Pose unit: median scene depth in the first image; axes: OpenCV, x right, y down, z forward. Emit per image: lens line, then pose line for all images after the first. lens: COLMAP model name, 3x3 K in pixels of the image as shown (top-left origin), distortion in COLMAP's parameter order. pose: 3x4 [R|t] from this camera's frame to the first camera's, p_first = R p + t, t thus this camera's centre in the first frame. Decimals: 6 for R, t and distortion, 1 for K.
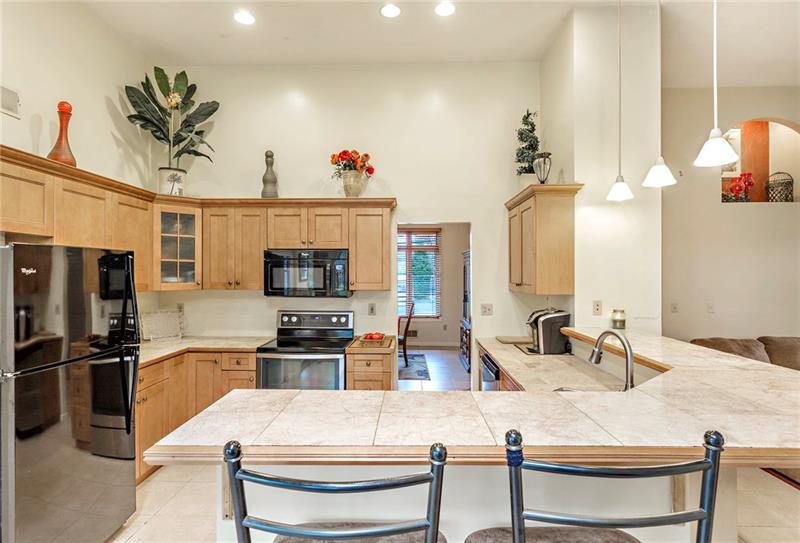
lens RADIAL K [[447.8, 0, 399.0], [0, 447.8, 271.6], [0, 0, 1]] dist [0.003624, 0.002178]
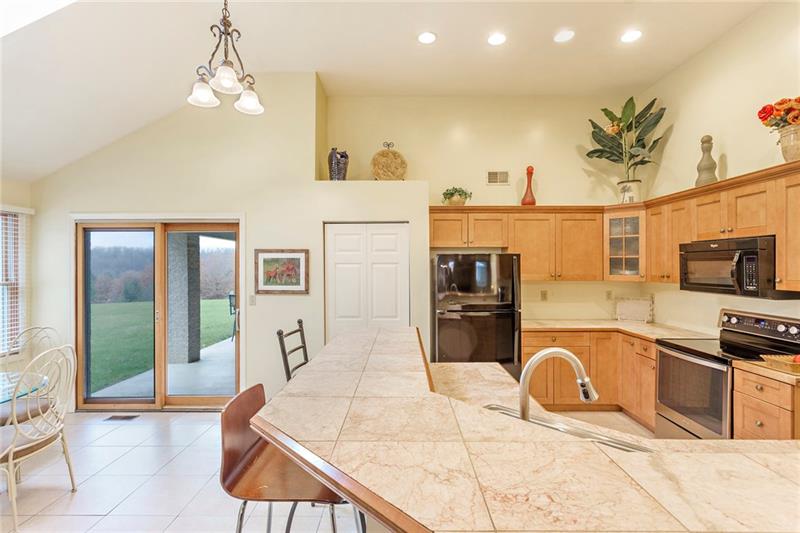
lens RADIAL K [[380.3, 0, 399.0], [0, 380.3, 266.3], [0, 0, 1]] dist [0.003618, 0.000350]
pose [[0.009829, -0.002189, -0.999949, 0.518605], [0.004577, 0.999987, -0.002144, 0.000759], [0.999941, -0.004555, 0.009839, 0.365710]]
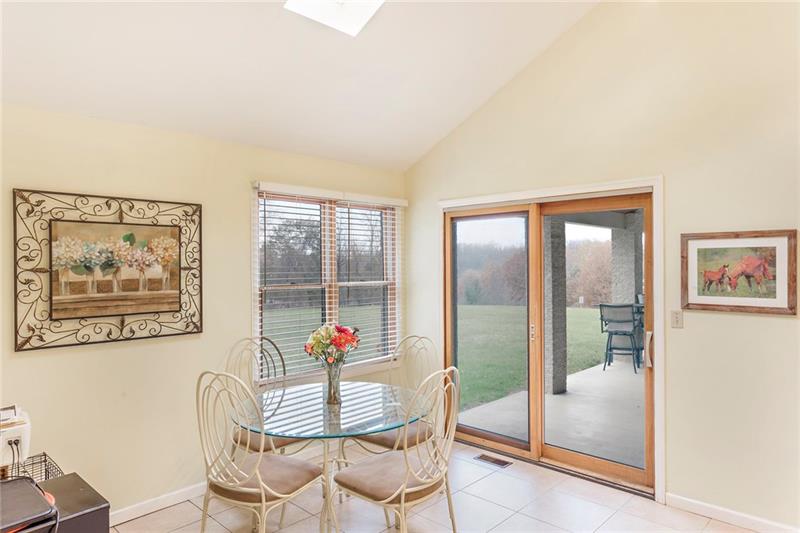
lens RADIAL K [[519.2, 0, 398.3], [0, 519.2, 263.9], [0, 0, 1]] dist [0.003734, -0.001428]
pose [[-0.677505, -0.000537, -0.735518, 0.414724], [0.006018, 0.999962, -0.006274, 0.001039], [0.735493, -0.008677, -0.677477, 0.223920]]
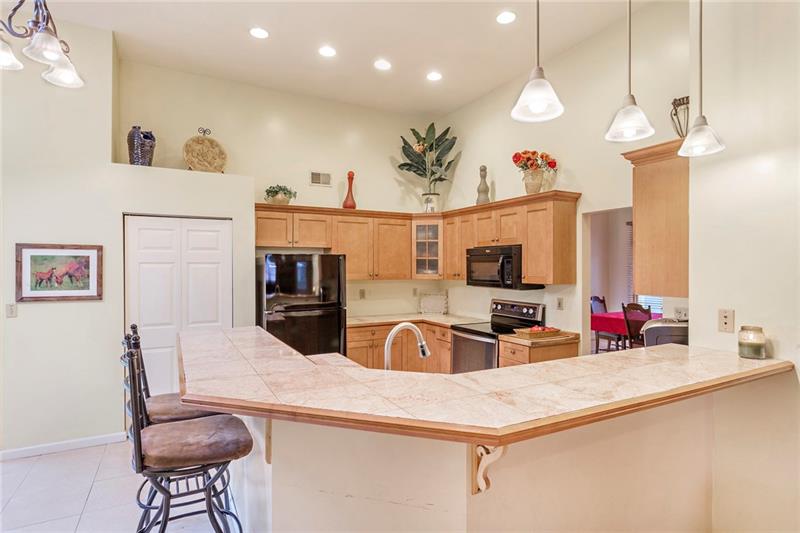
lens RADIAL K [[435.0, 0, 402.3], [0, 435.0, 267.9], [0, 0, 1]] dist [-0.001907, 0.000614]
pose [[0.489594, 0.001135, -0.871950, 0.649701], [0.003749, 0.999987, 0.003407, 0.000661], [0.871943, -0.004937, 0.489583, 0.246809]]
